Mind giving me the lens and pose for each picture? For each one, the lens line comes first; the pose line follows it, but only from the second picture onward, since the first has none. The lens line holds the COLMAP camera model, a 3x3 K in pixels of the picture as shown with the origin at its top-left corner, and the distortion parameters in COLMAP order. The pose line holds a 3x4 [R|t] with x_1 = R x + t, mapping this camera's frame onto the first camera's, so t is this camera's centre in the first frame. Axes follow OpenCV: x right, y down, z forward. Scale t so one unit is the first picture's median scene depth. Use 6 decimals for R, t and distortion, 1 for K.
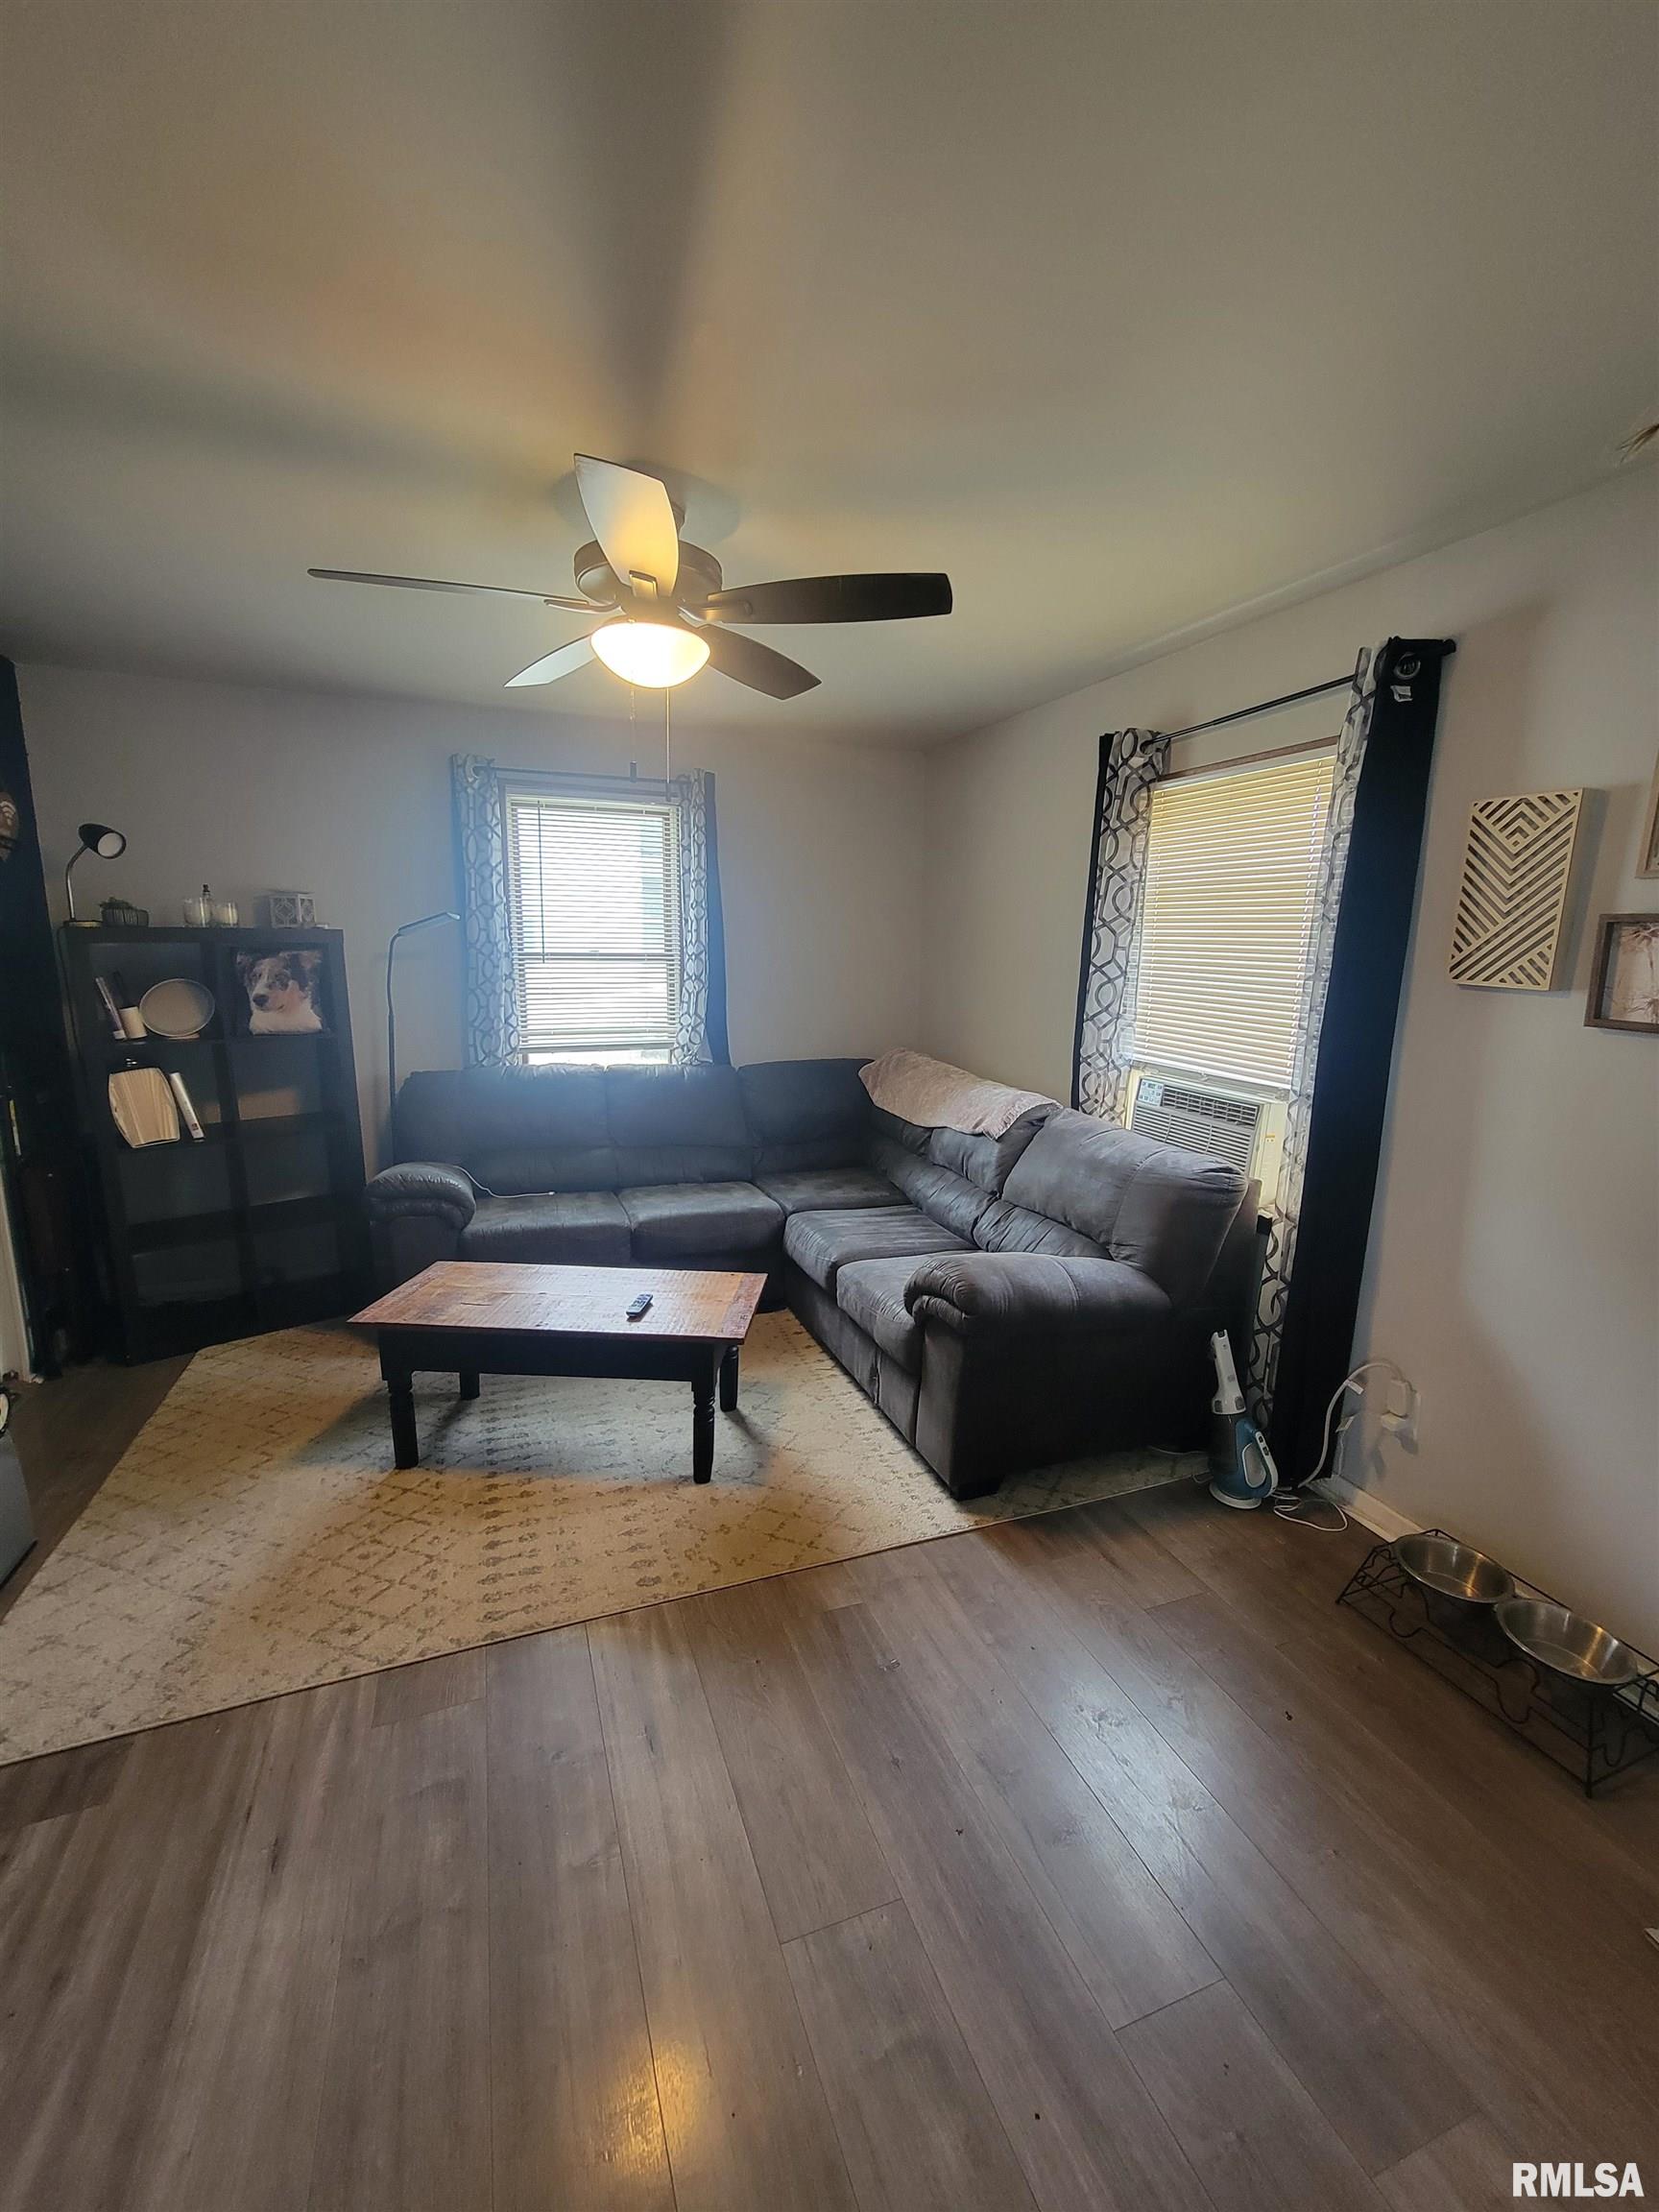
lens RADIAL K [[897.9, 0, 840.7], [0, 897.9, 1107.1], [0, 0, 1]] dist [-0.007723, 0.002912]
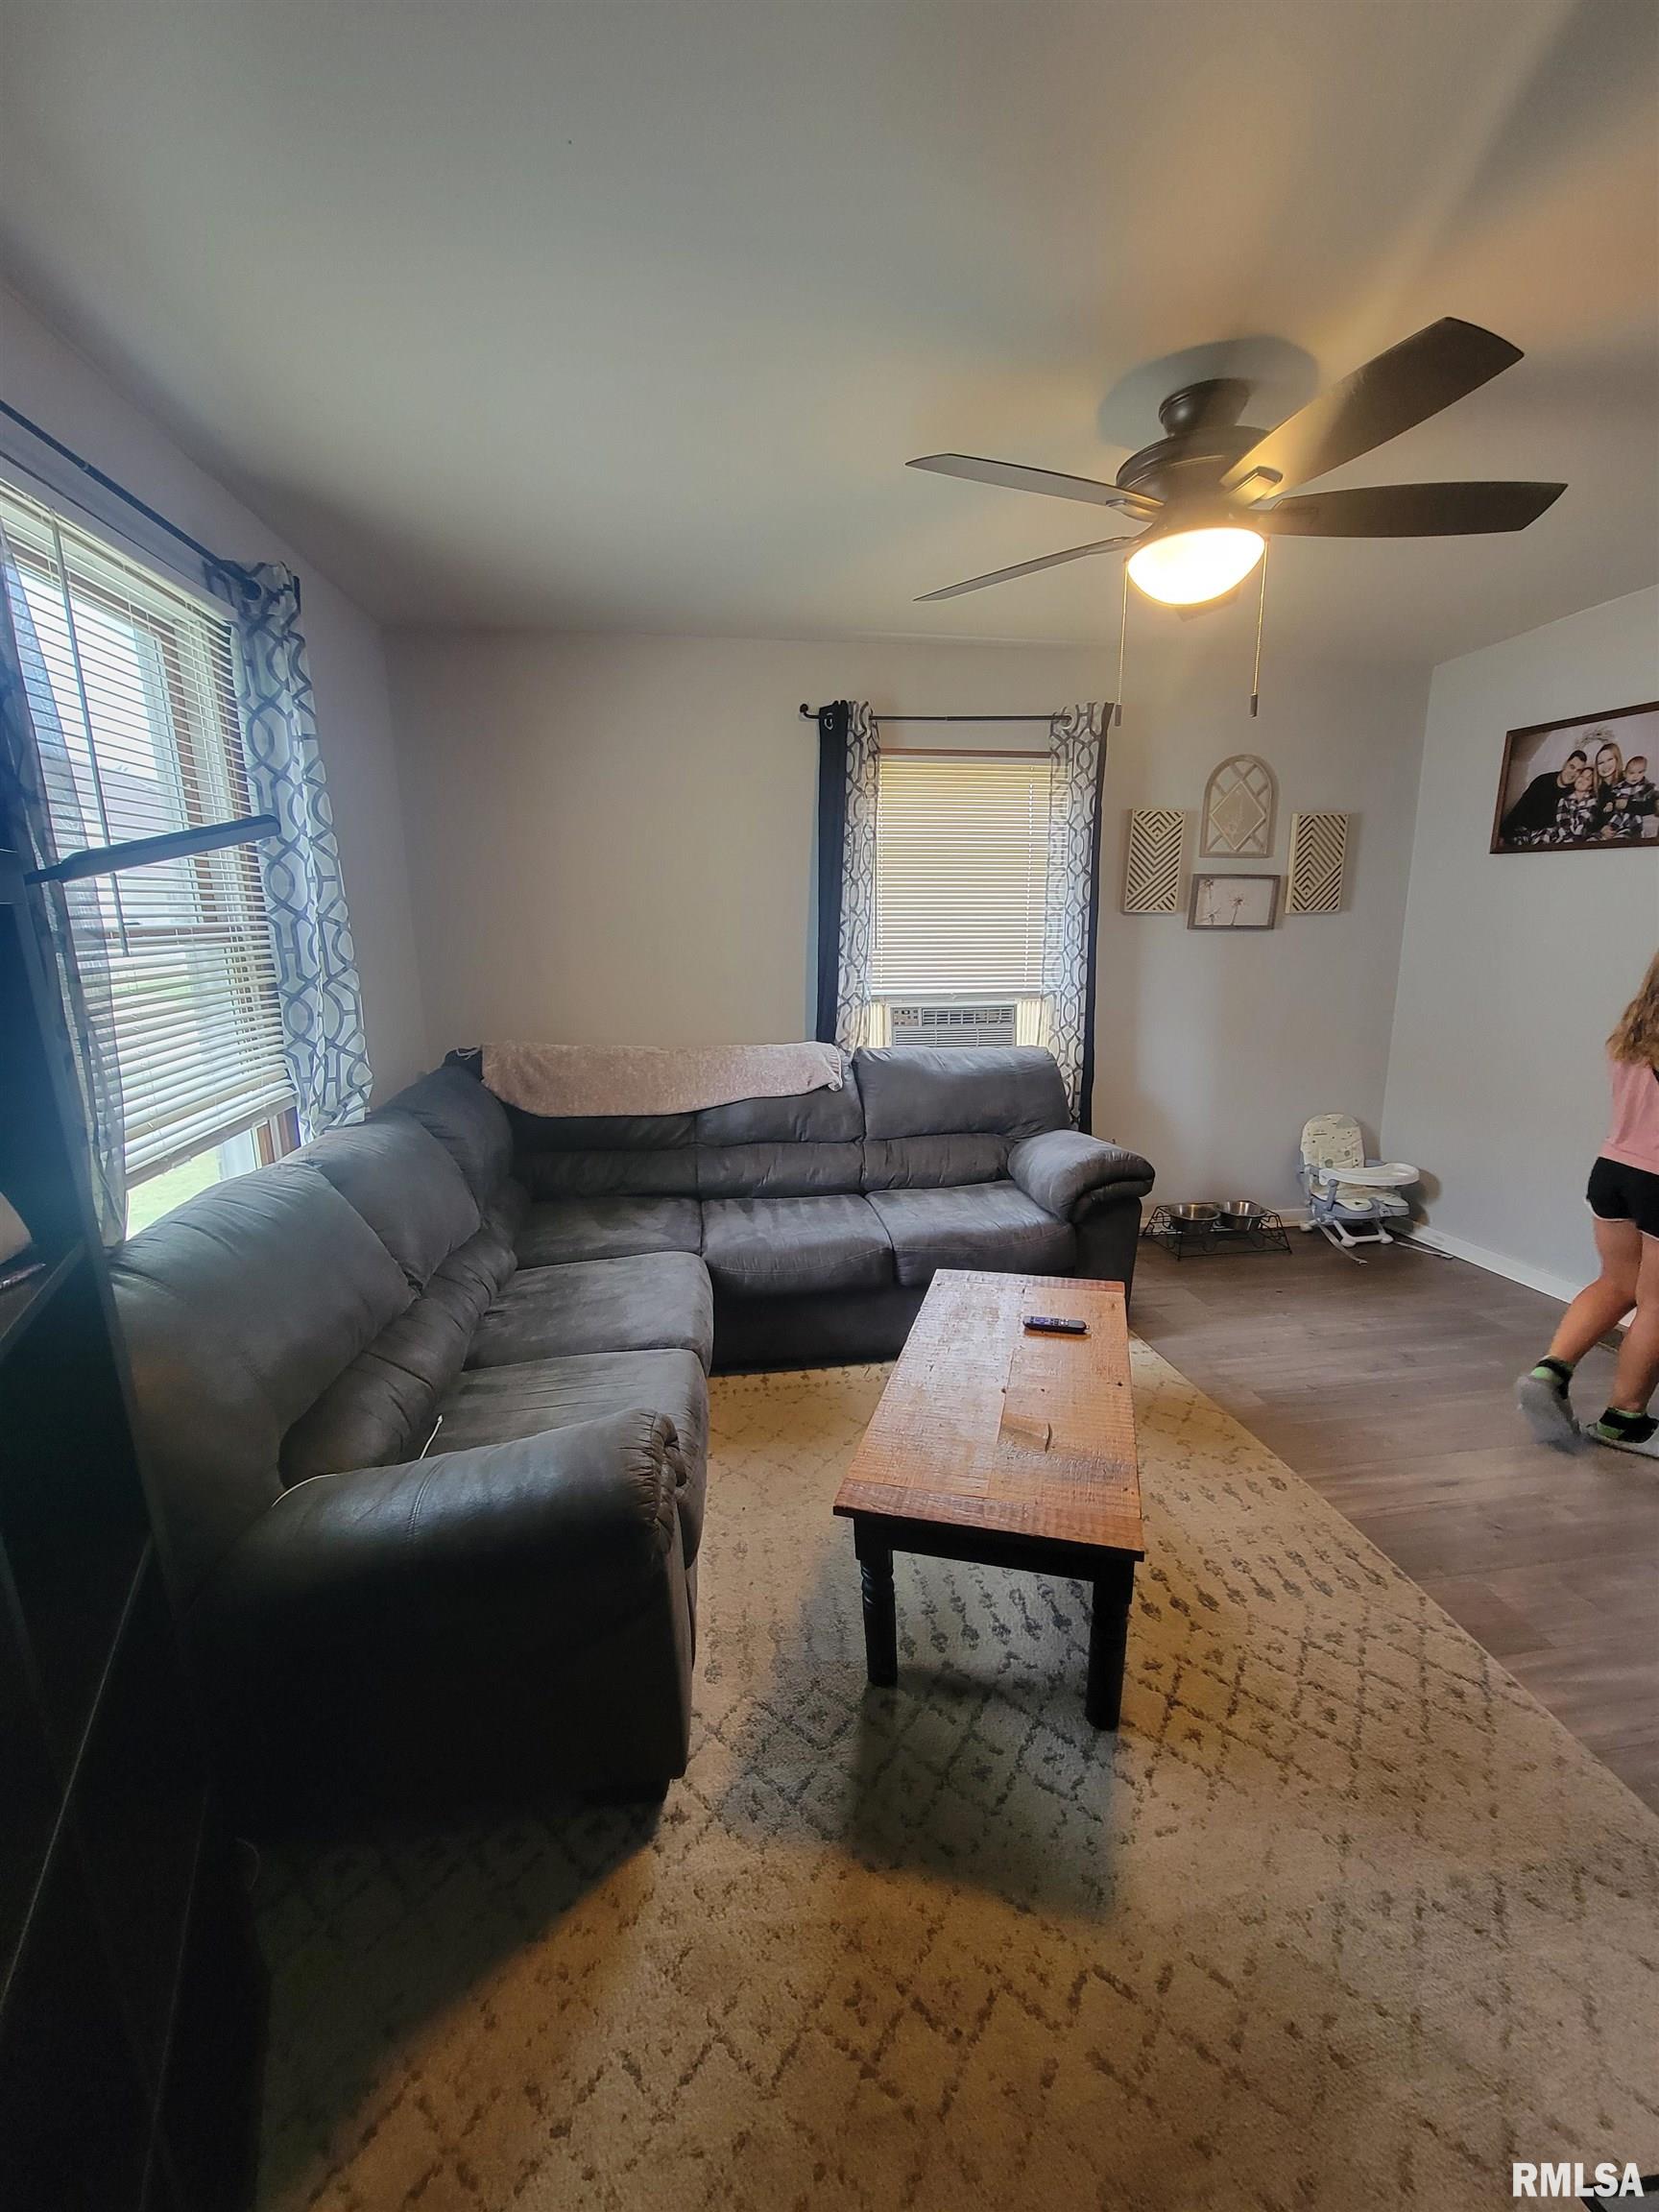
lens RADIAL K [[897.9, 0, 840.7], [0, 897.9, 1107.1], [0, 0, 1]] dist [-0.007723, 0.002912]
pose [[0.224879, -0.225346, 0.947971, -1.220083], [0.190014, 0.964354, 0.184166, -0.201012], [-0.955680, 0.138712, 0.259682, 1.129824]]
